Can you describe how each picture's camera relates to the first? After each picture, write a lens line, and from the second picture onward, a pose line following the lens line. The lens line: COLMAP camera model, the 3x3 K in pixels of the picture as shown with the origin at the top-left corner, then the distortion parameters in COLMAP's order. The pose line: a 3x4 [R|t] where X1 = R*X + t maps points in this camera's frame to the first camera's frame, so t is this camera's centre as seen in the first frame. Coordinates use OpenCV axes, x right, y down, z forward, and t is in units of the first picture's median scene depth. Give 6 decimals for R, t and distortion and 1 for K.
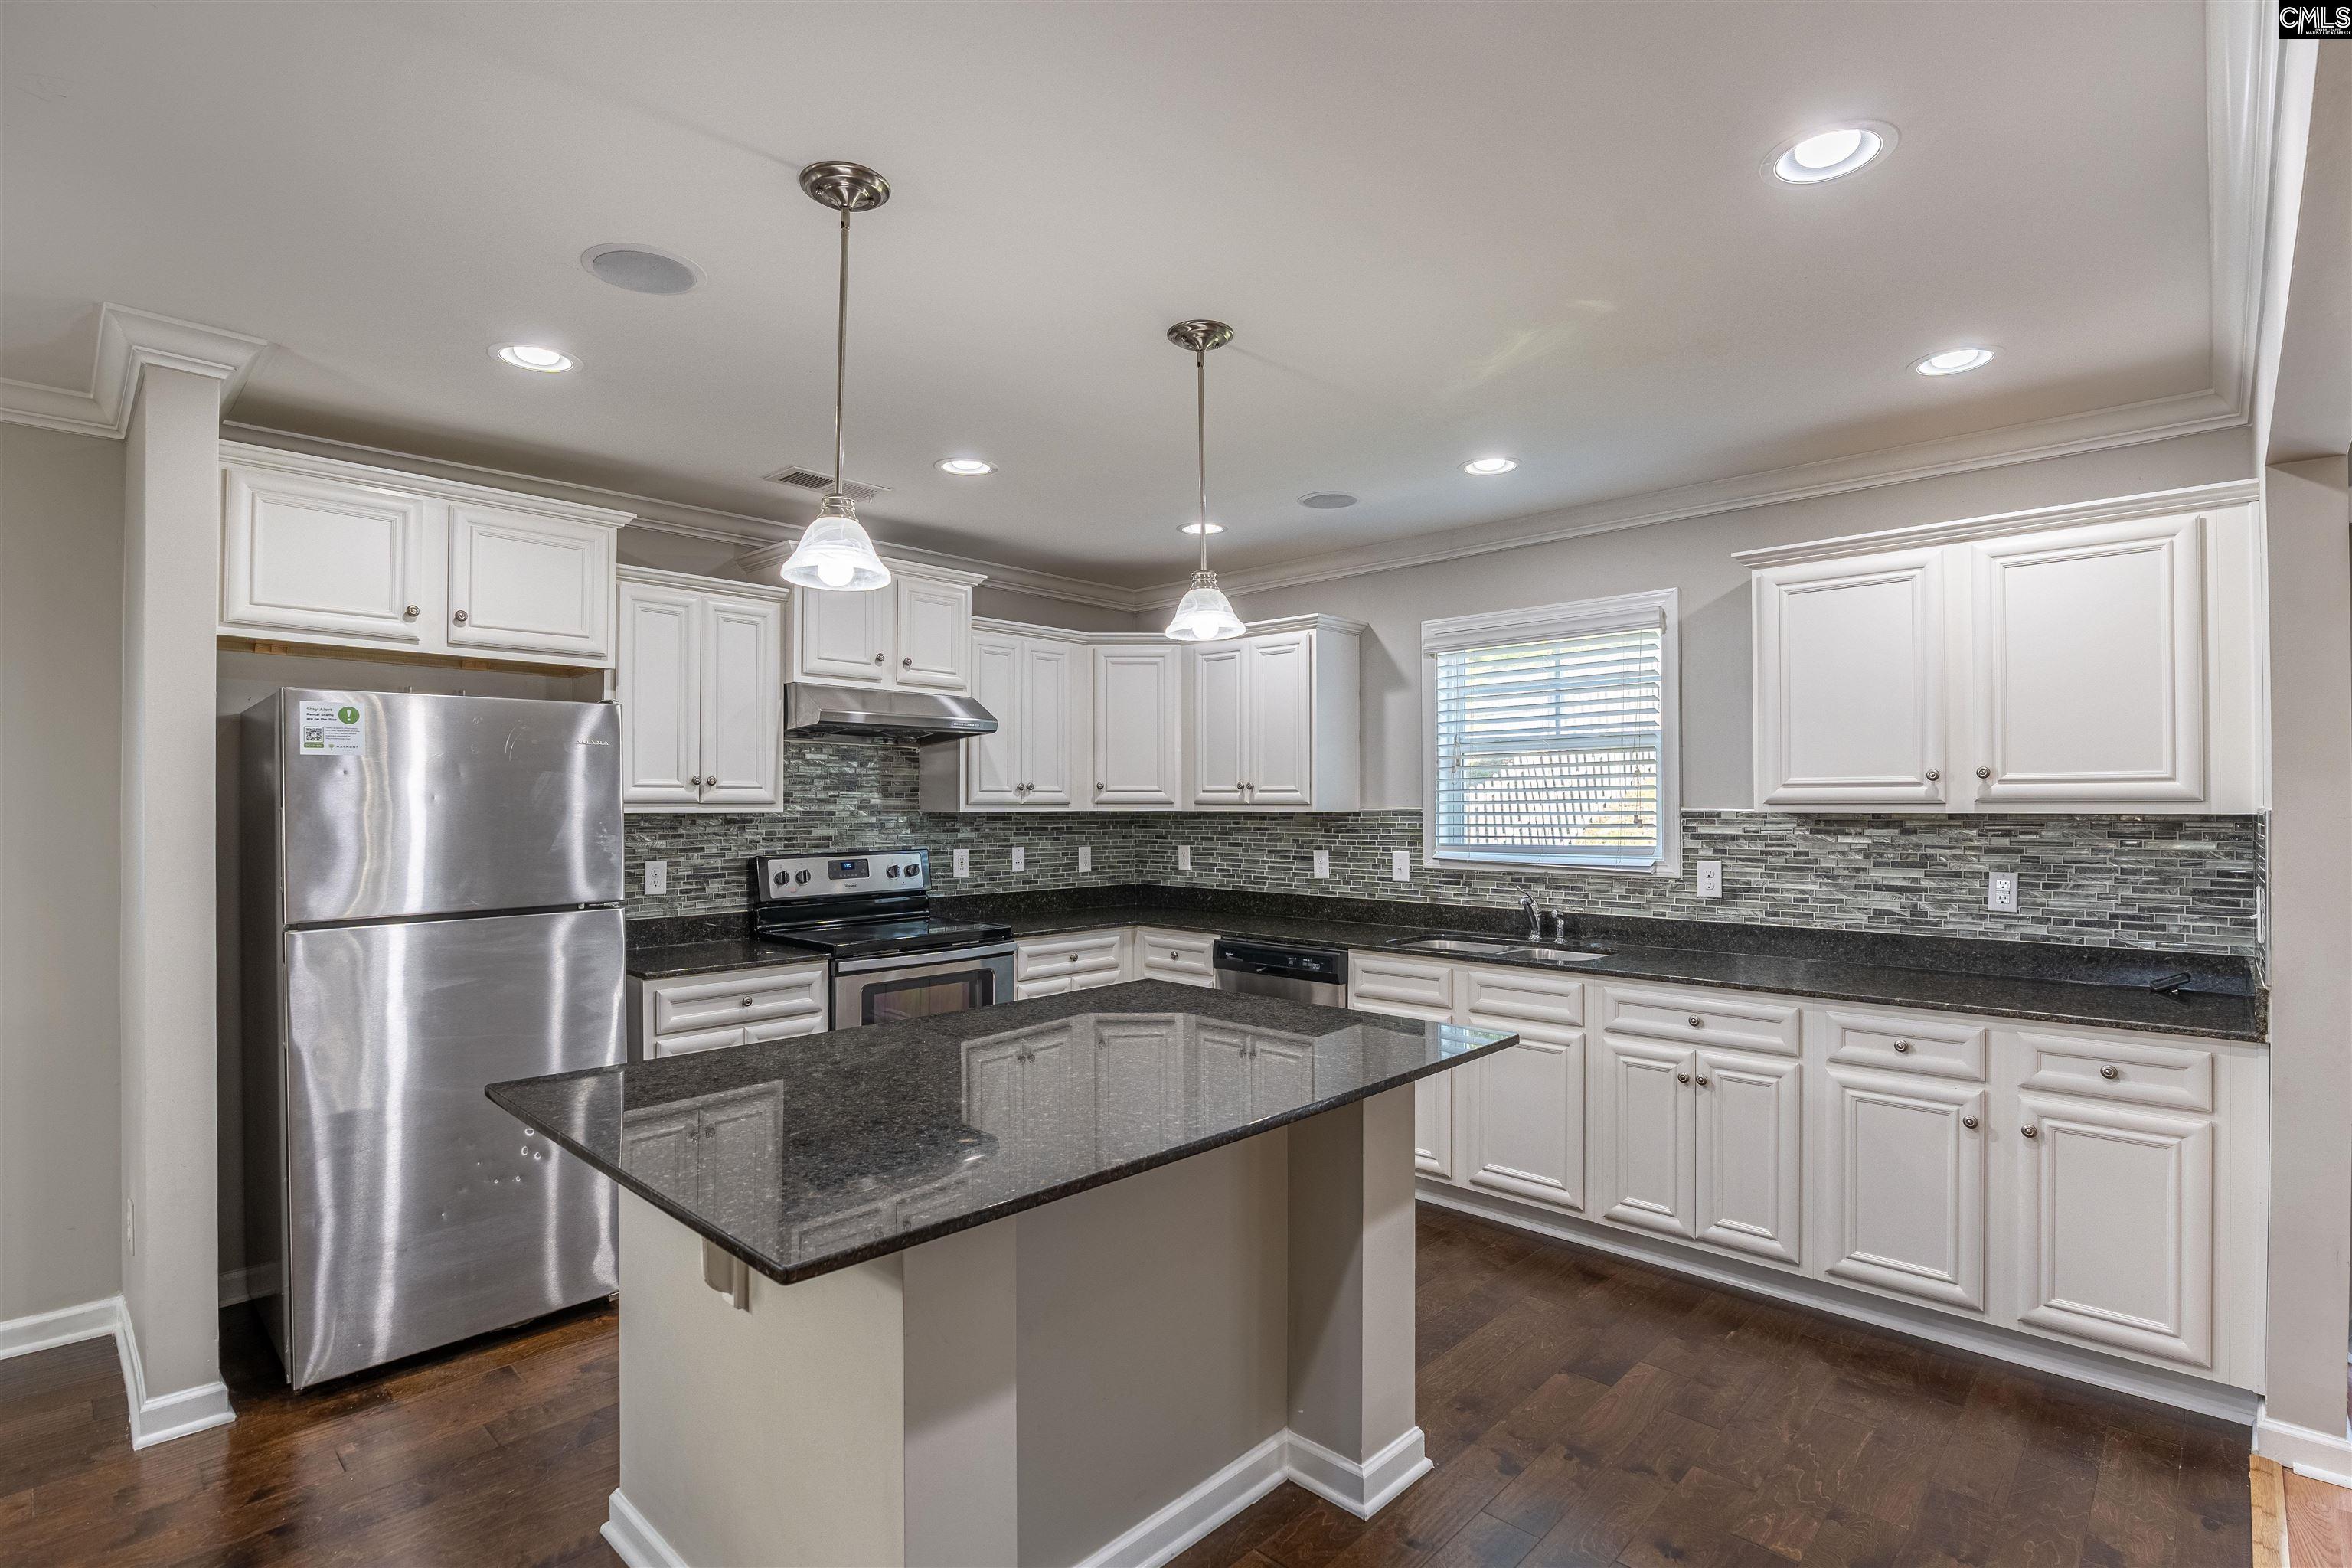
lens RADIAL K [[1123.3, 0, 1169.5], [0, 1123.3, 803.7], [0, 0, 1]] dist [-0.028280, 0.005975]
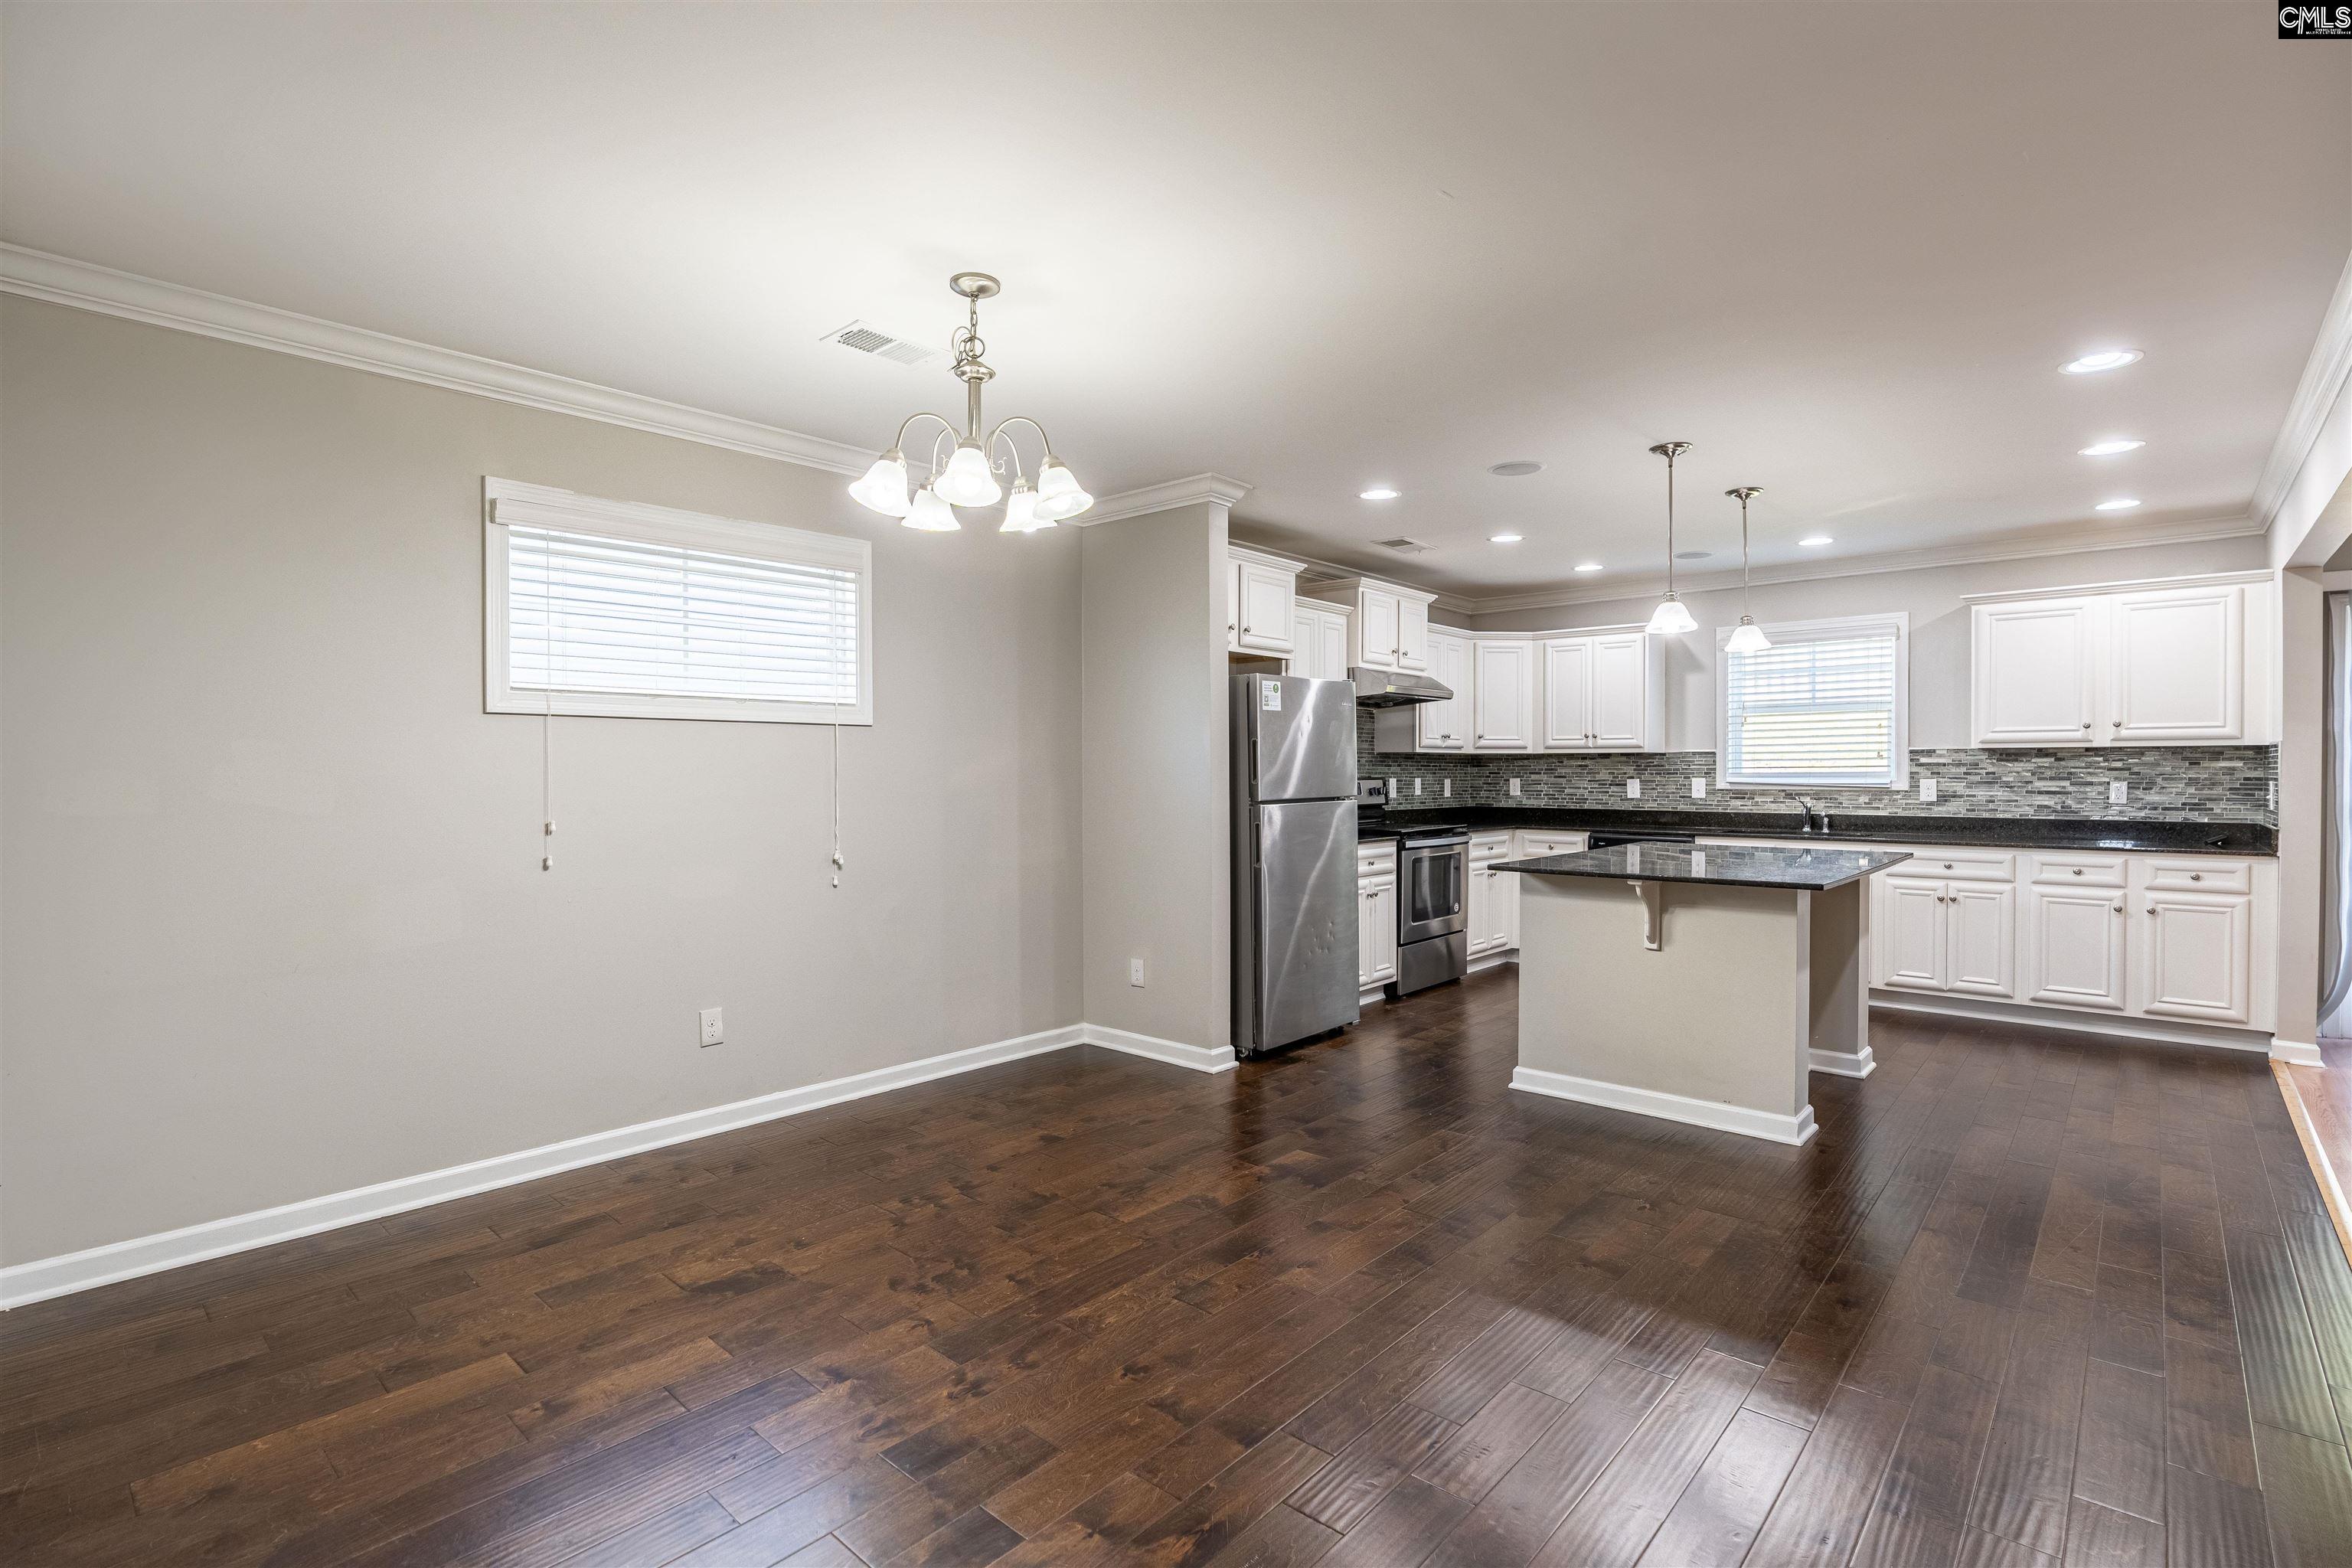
lens RADIAL K [[1123.3, 0, 1156.1], [0, 1123.3, 785.1], [0, 0, 1]] dist [-0.028280, 0.005975]
pose [[0.999636, -0.000009, 0.026964, -0.685596], [-0.000360, 0.999906, 0.013676, 0.037559], [-0.026962, -0.013681, 0.999543, -0.590124]]
